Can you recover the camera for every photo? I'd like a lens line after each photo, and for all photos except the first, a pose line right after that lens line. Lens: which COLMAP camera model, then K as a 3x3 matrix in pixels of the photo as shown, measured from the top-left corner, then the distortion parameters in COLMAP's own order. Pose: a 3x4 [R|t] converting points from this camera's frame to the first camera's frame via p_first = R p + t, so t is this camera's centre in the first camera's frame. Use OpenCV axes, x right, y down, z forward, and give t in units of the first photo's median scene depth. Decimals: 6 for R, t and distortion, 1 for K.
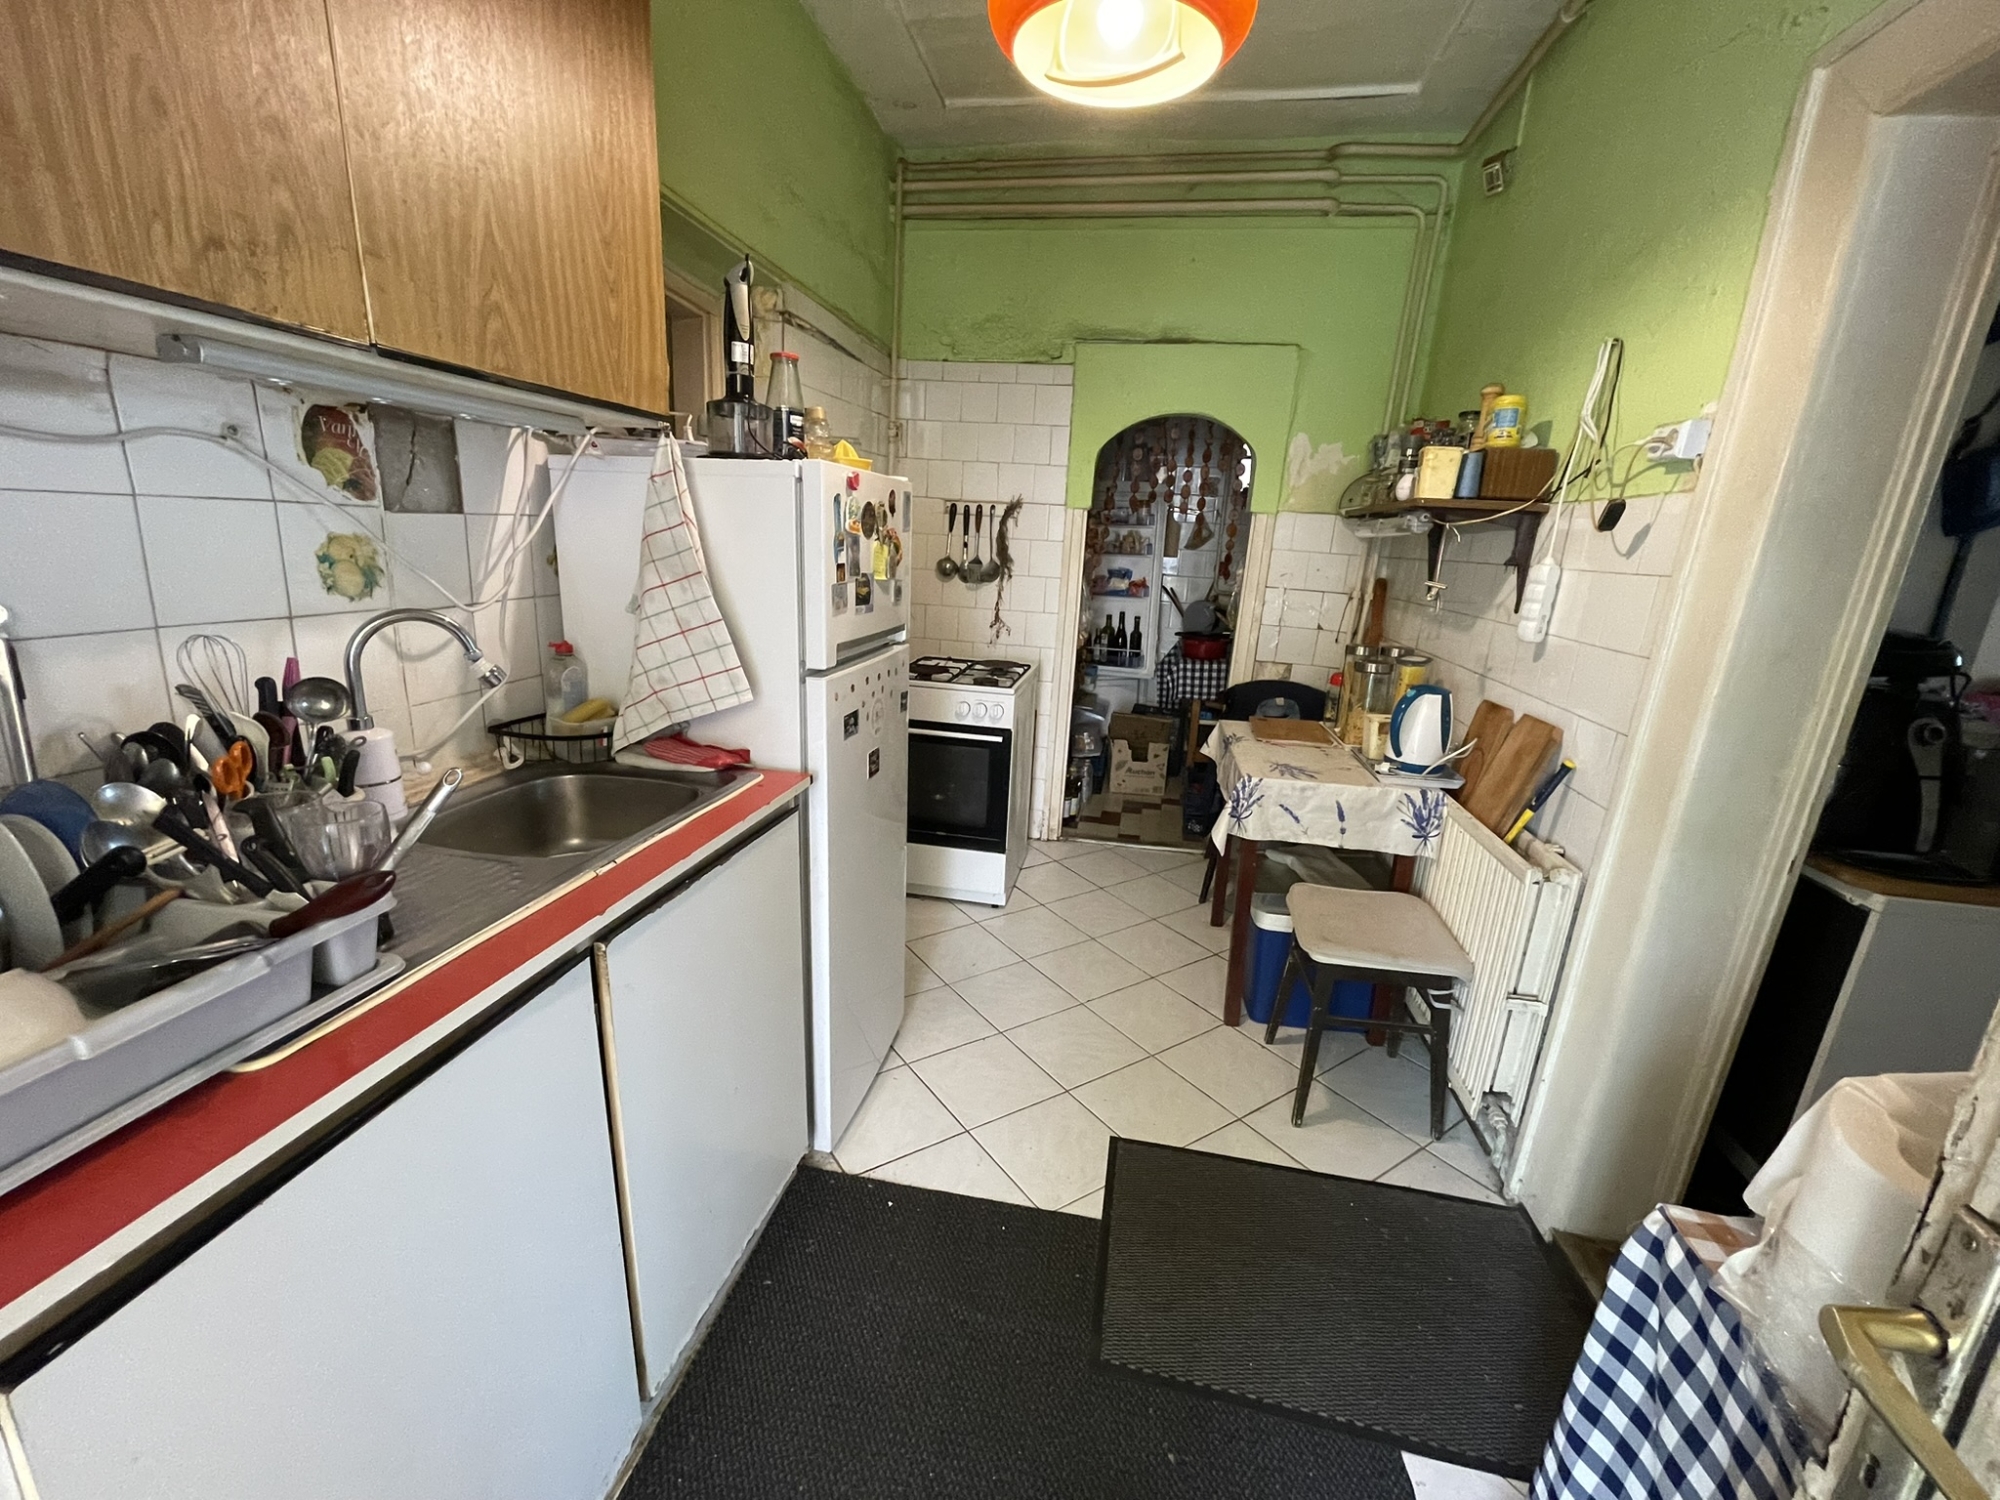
lens RADIAL K [[813.3, 0, 1003.9], [0, 813.3, 756.3], [0, 0, 1]] dist [-0.003356, 0.002243]
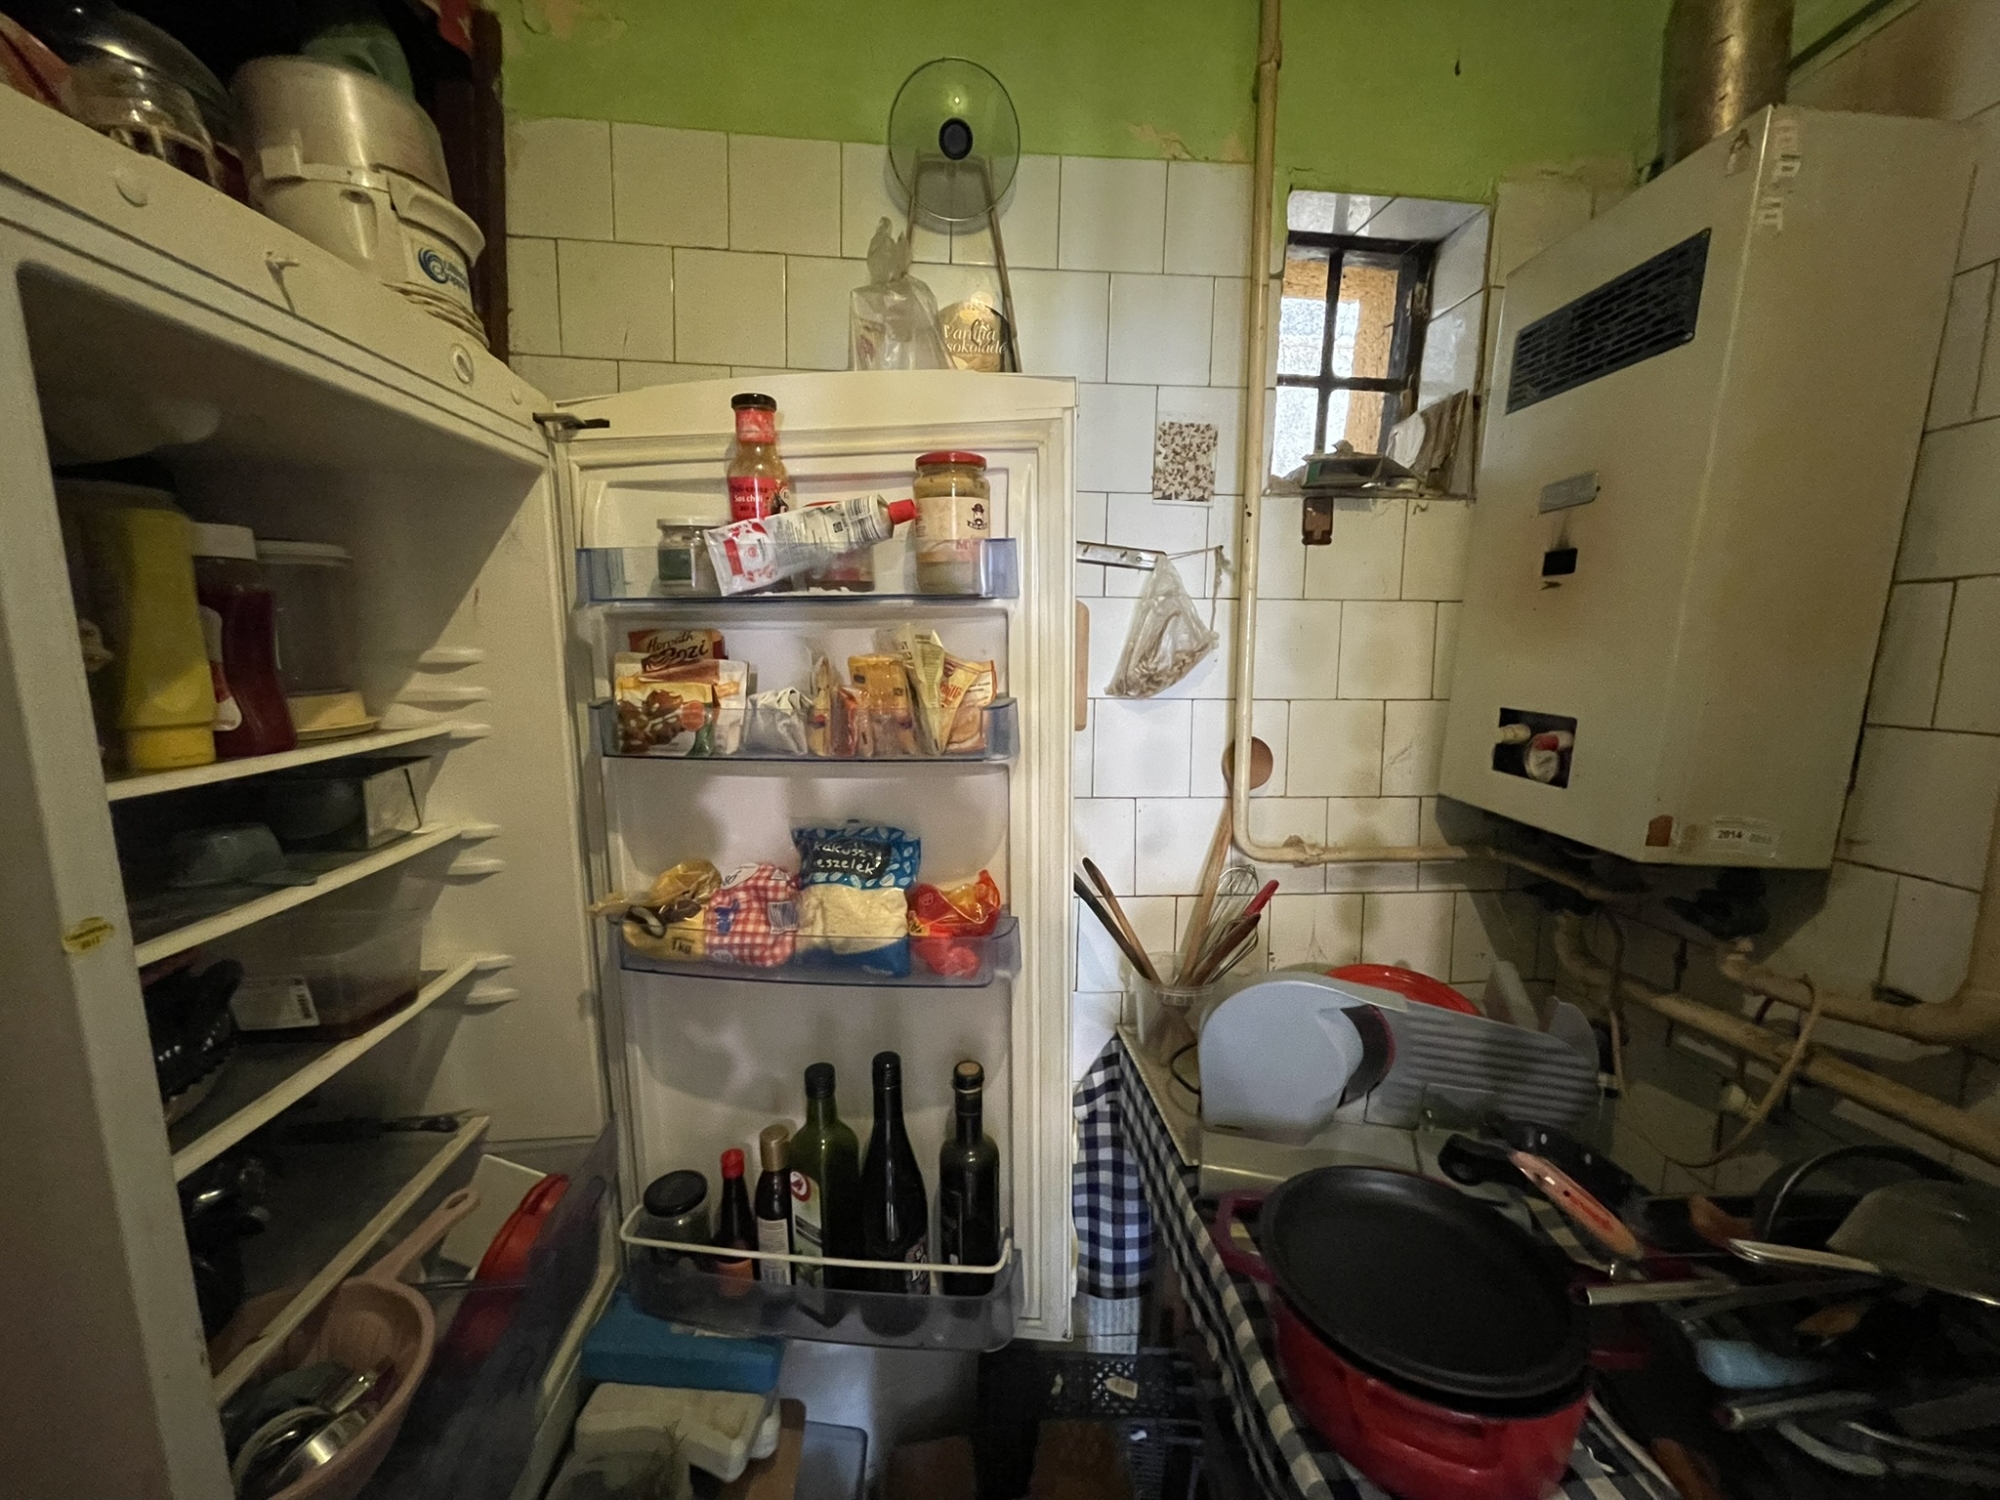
lens RADIAL K [[813.3, 0, 1001.6], [0, 813.3, 750.8], [0, 0, 1]] dist [-0.003356, 0.002243]
pose [[0.965027, -0.073694, 0.251580, 0.128577], [0.101027, 0.990094, -0.097505, -0.226074], [-0.241902, 0.119512, 0.962912, 0.797284]]
